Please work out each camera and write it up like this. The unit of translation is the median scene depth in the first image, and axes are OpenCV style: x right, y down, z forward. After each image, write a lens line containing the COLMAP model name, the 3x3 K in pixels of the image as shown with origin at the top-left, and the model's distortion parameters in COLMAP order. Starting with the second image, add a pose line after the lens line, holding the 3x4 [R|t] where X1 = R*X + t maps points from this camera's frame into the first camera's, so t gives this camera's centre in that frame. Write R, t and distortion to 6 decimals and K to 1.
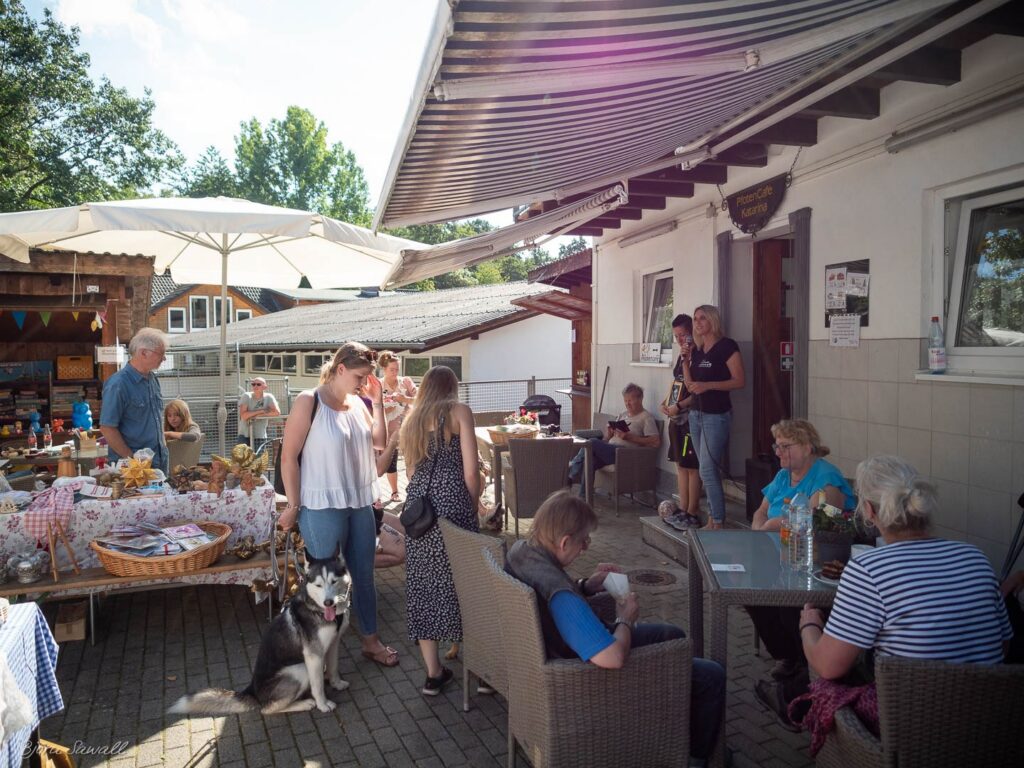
lens RADIAL K [[736.8, 0, 508.6], [0, 736.8, 376.9], [0, 0, 1]] dist [-0.022407, 0.010564]
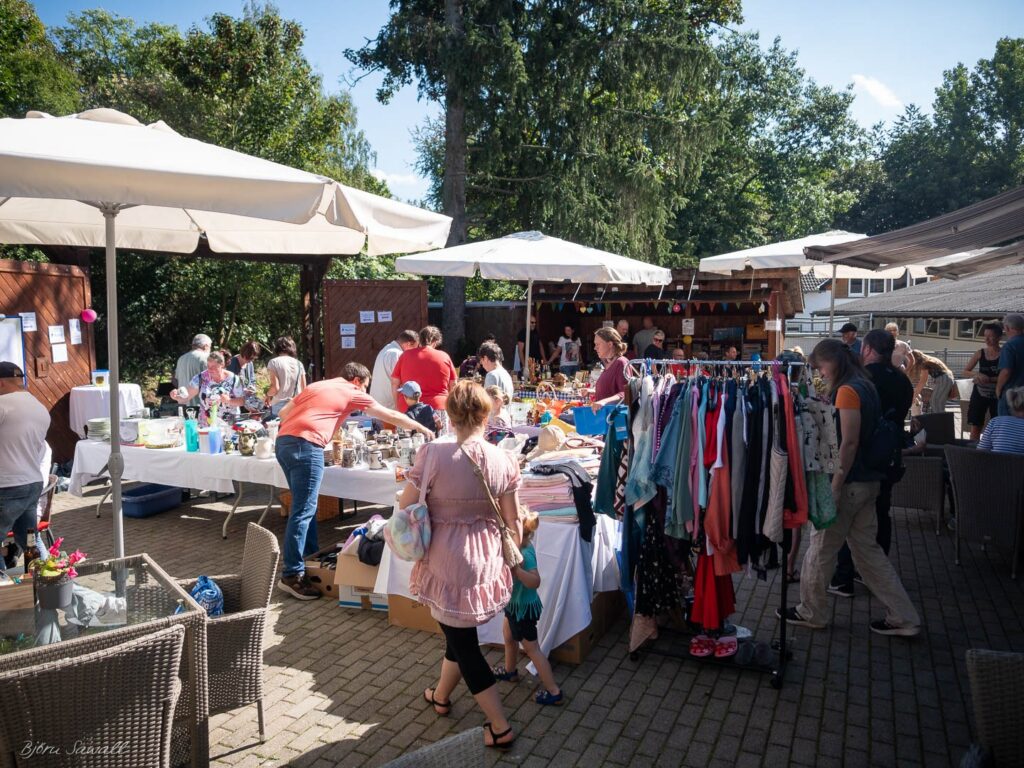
lens RADIAL K [[736.8, 0, 508.6], [0, 736.8, 376.9], [0, 0, 1]] dist [-0.022407, 0.010564]
pose [[0.629338, 0.063725, -0.774515, 0.410266], [-0.018364, 0.997573, 0.067156, -0.017109], [0.776915, -0.028040, 0.628981, -0.556801]]
